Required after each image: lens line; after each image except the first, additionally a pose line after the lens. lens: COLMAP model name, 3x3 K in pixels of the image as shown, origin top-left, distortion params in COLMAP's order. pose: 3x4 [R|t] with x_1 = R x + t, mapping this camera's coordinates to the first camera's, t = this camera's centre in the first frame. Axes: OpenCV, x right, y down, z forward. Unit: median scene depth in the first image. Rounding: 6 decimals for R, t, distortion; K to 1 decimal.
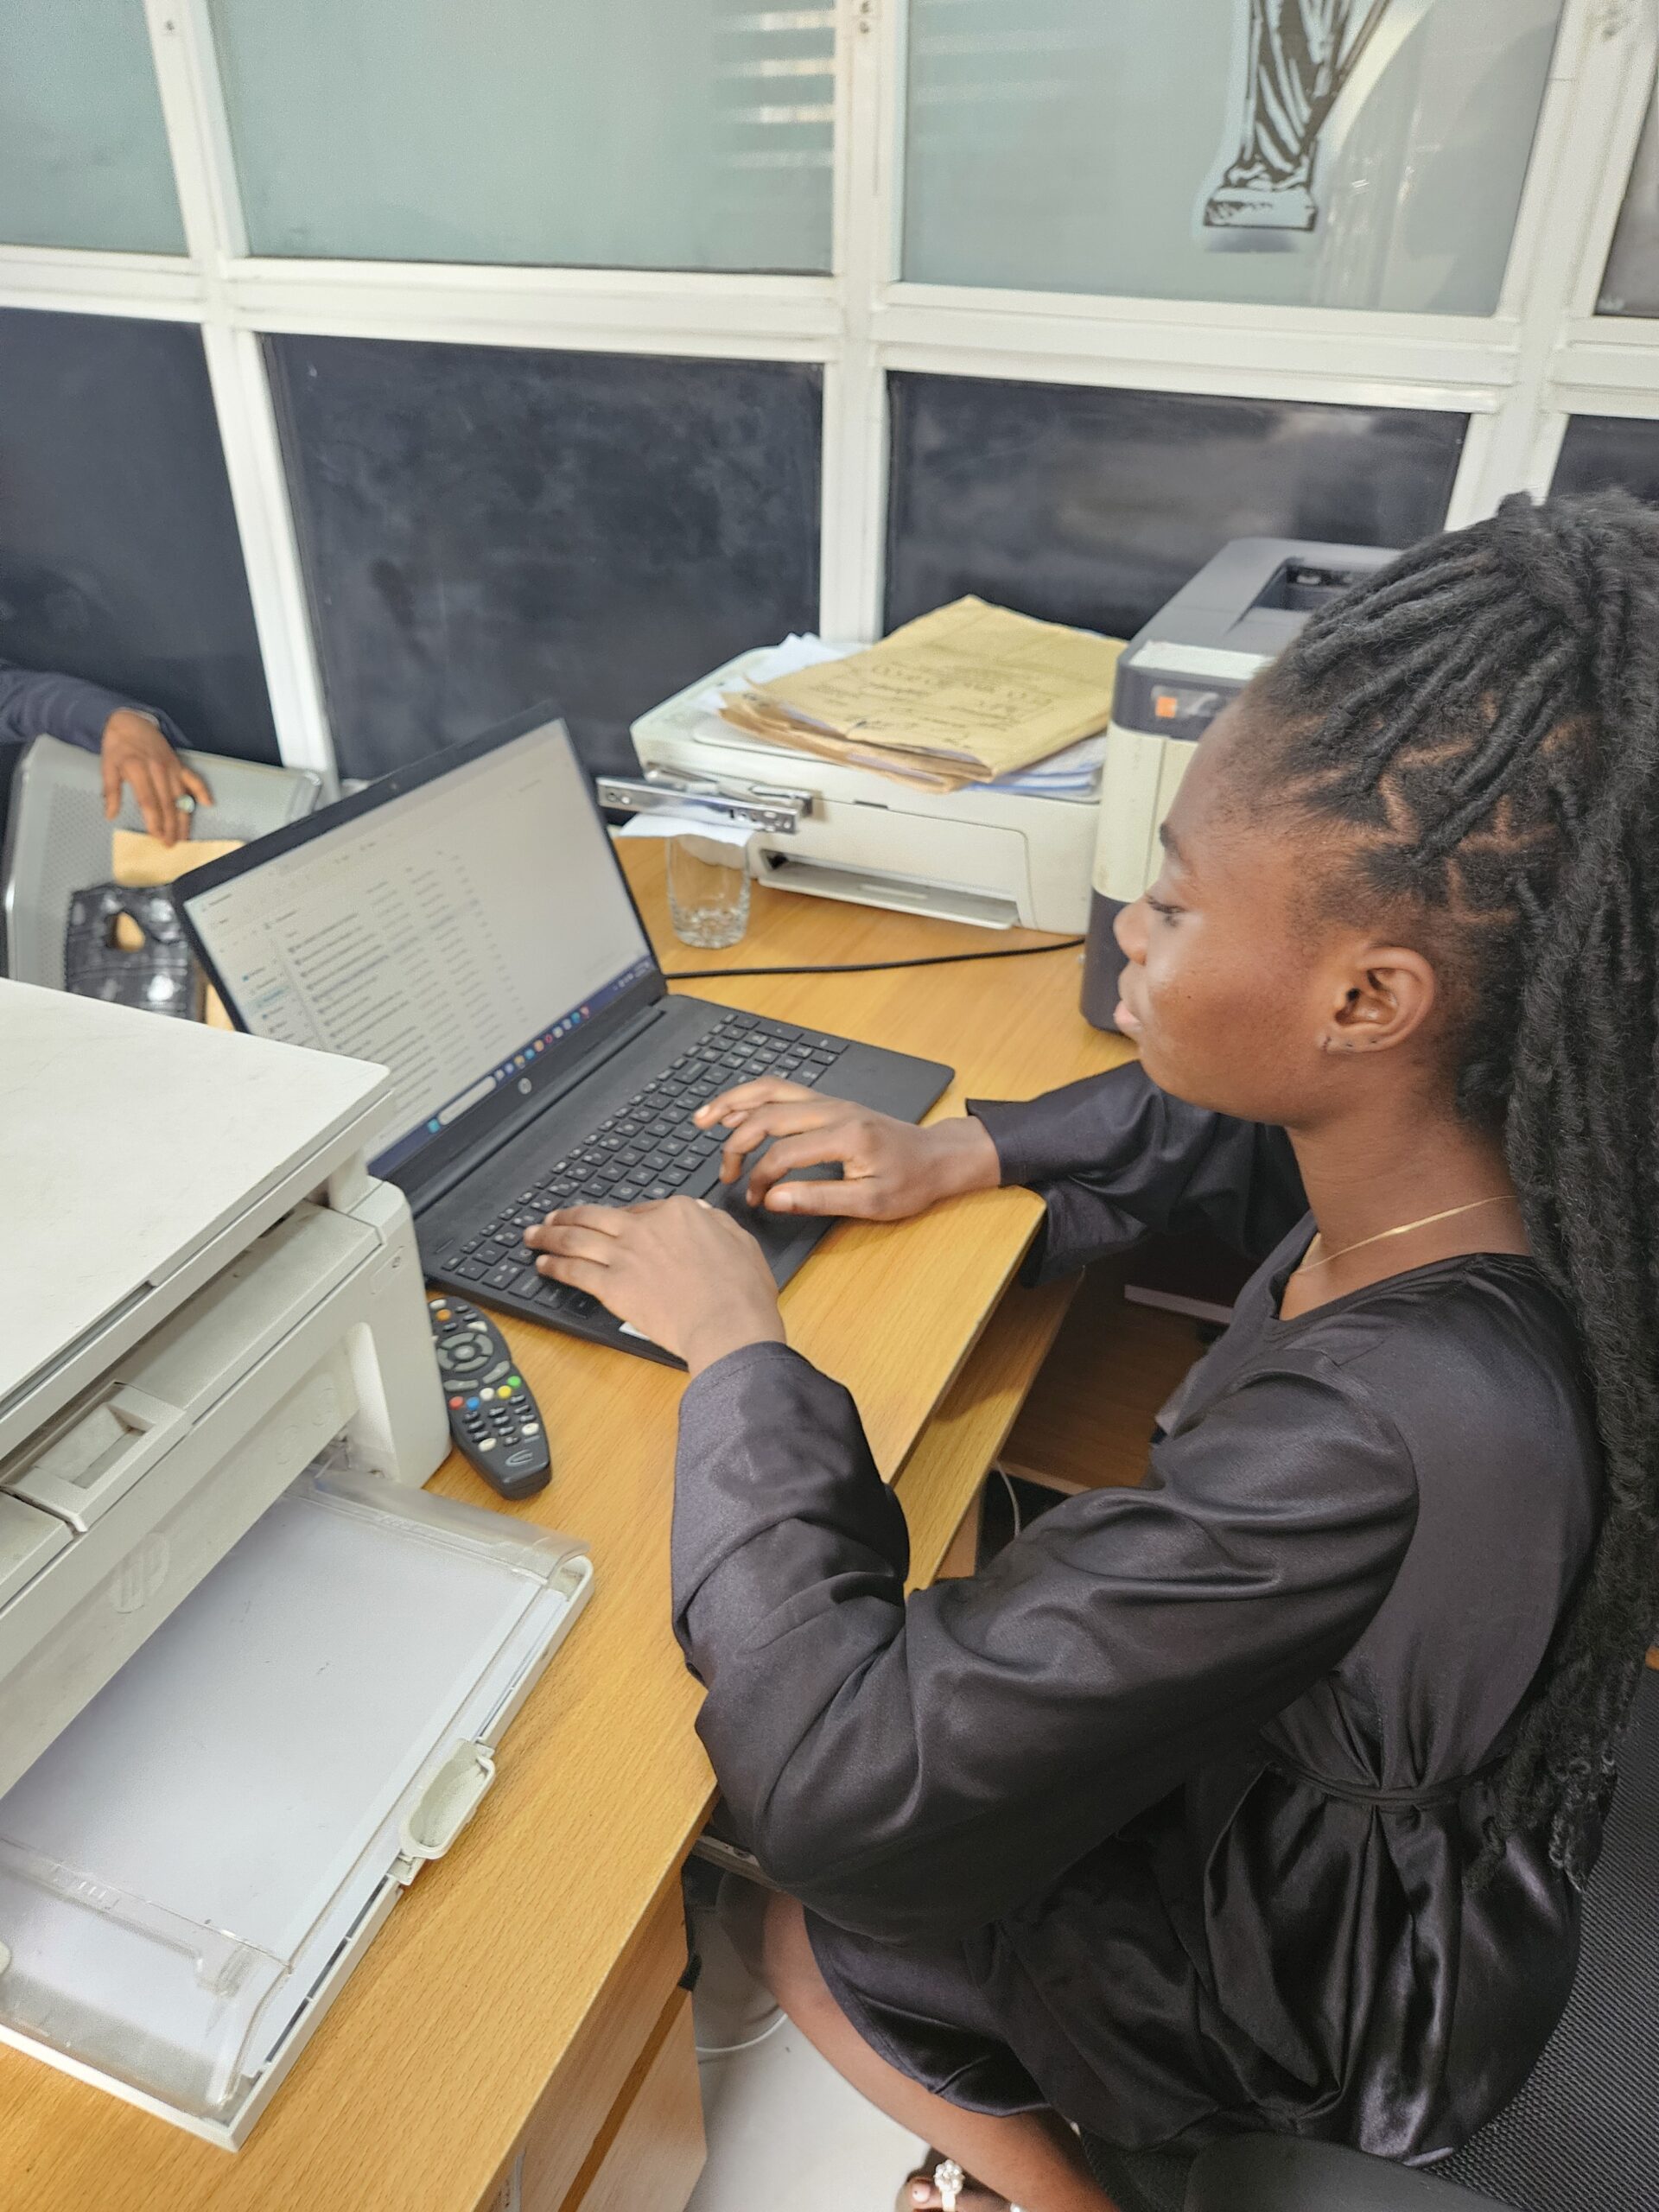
lens RADIAL K [[1475.9, 0, 847.2], [0, 1475.9, 1111.3], [0, 0, 1]] dist [0.074578, -0.071579]
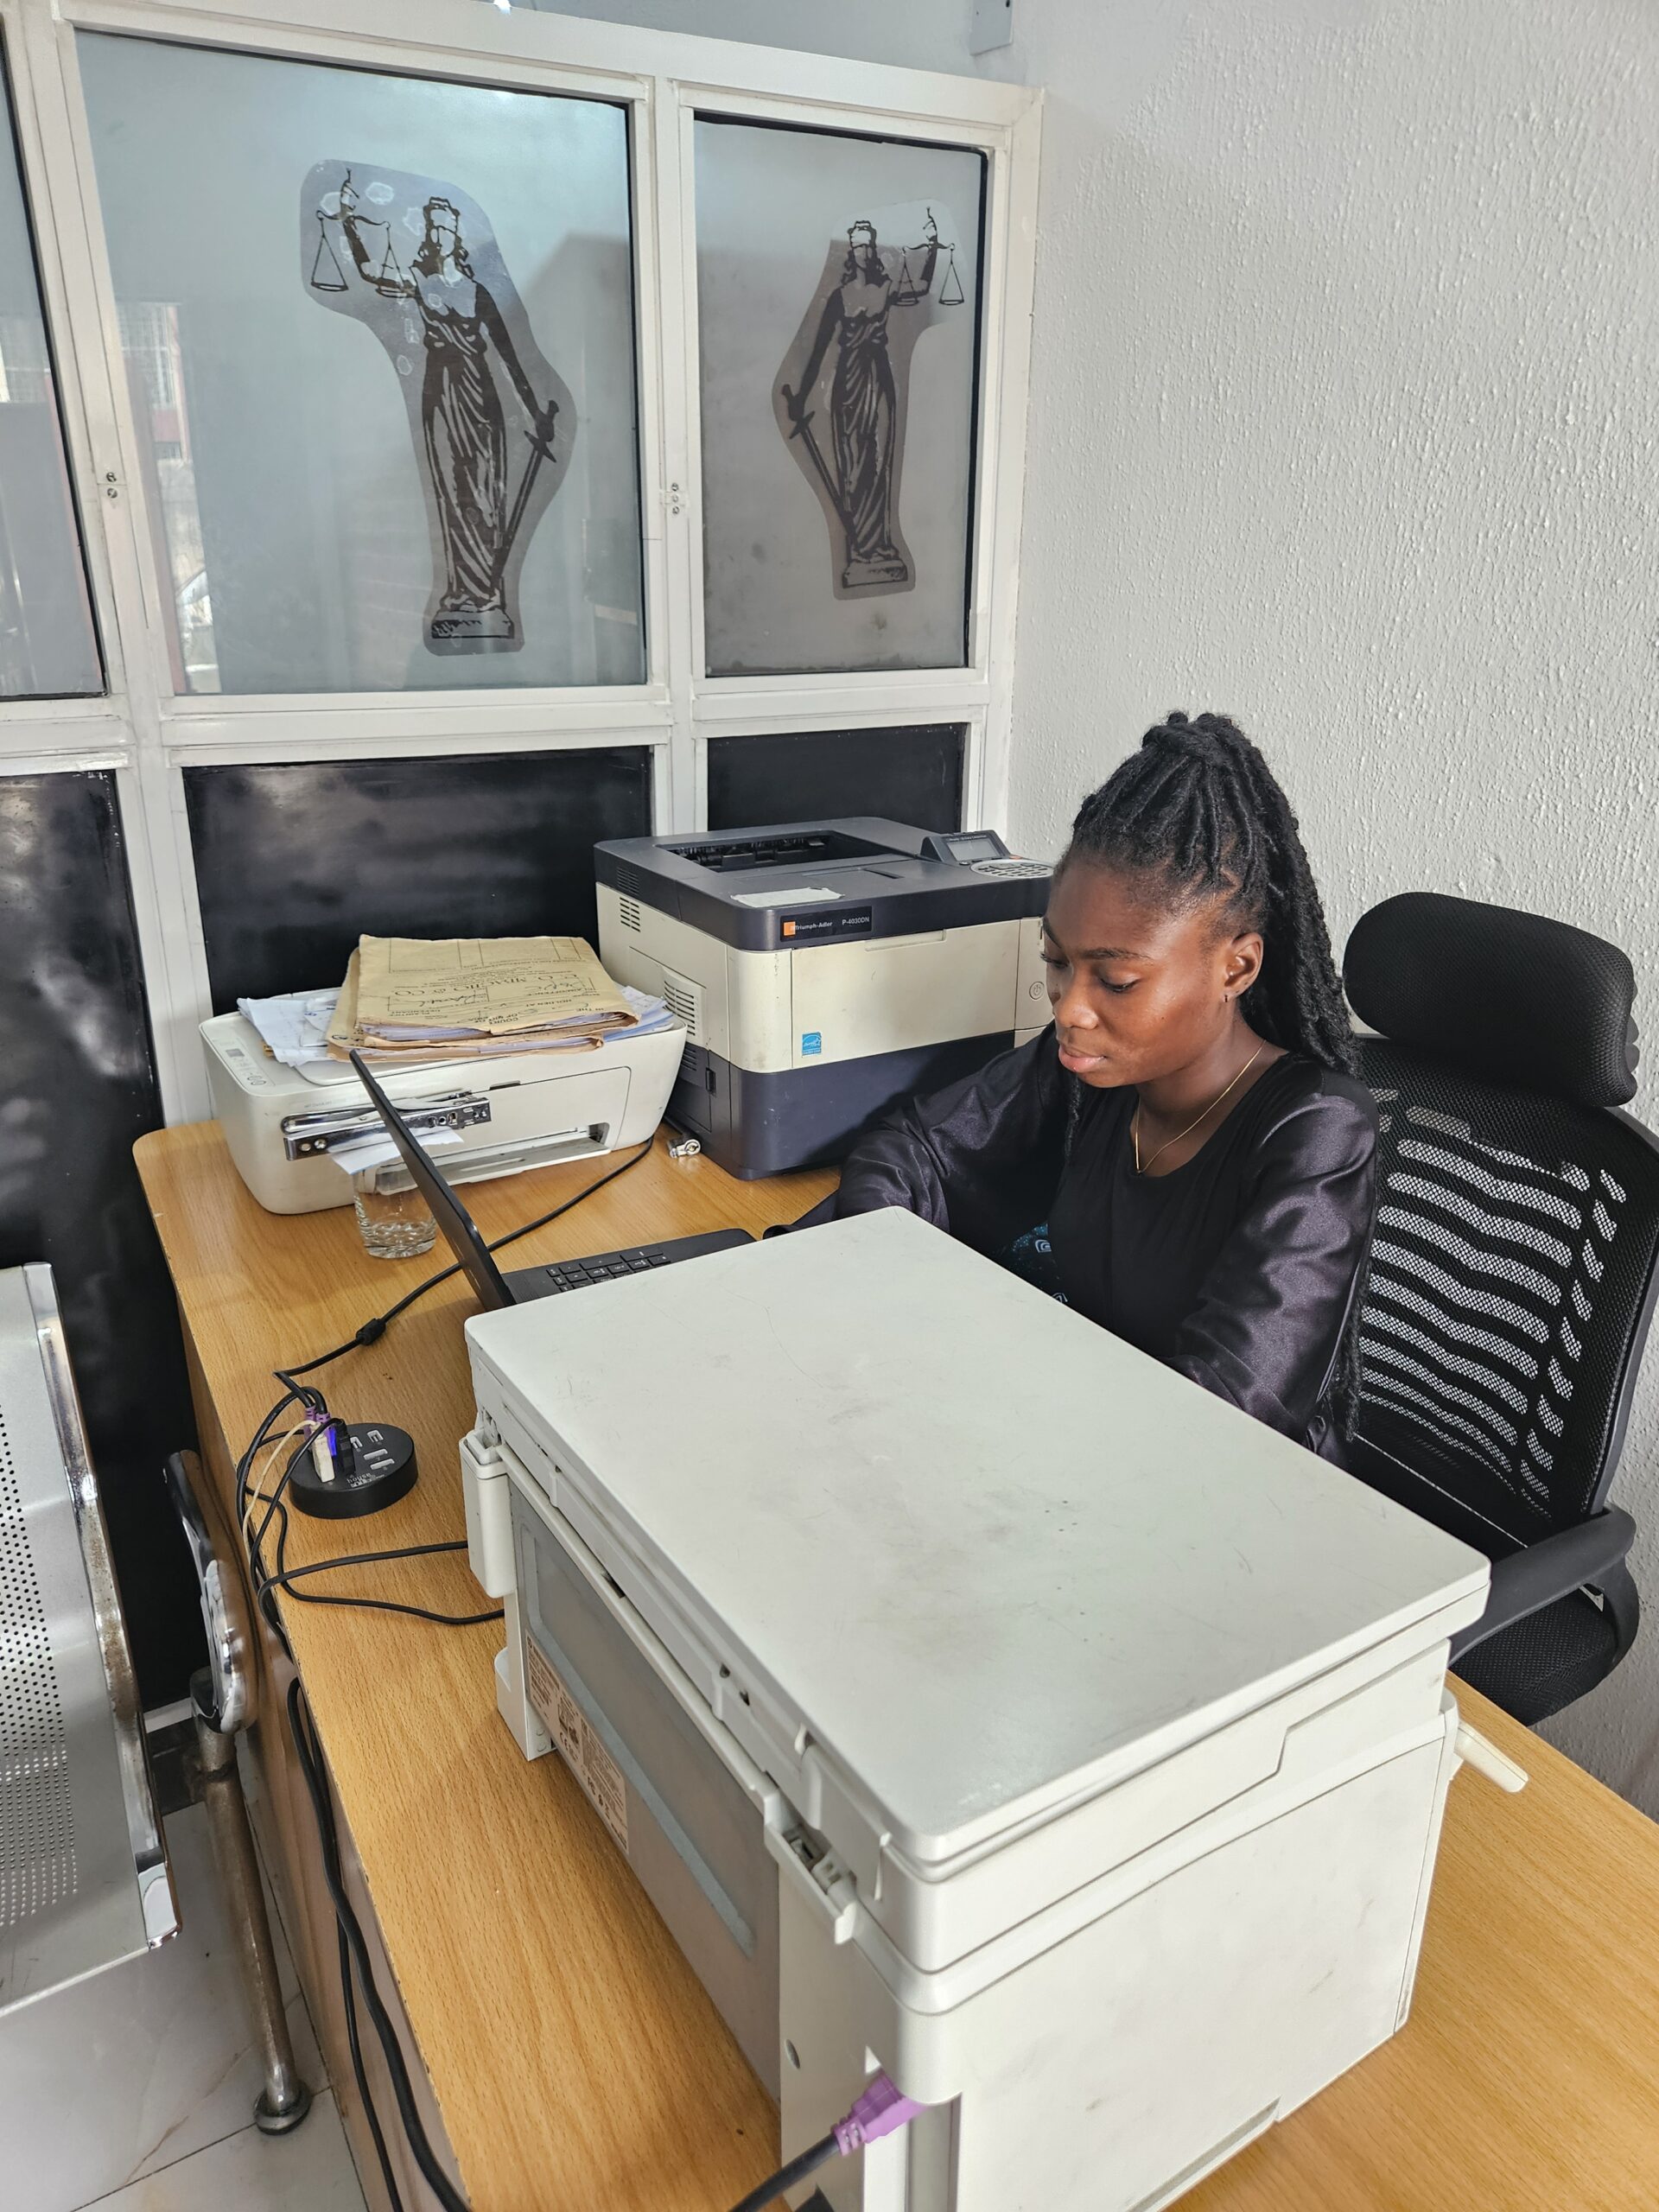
lens RADIAL K [[1509.7, 0, 806.5], [0, 1509.7, 1122.3], [0, 0, 1]] dist [0.064380, -0.055212]
pose [[0.613473, -0.286401, 0.735951, -0.690506], [0.439557, 0.898055, -0.016920, -0.053969], [-0.656079, 0.333872, 0.676823, 0.043205]]
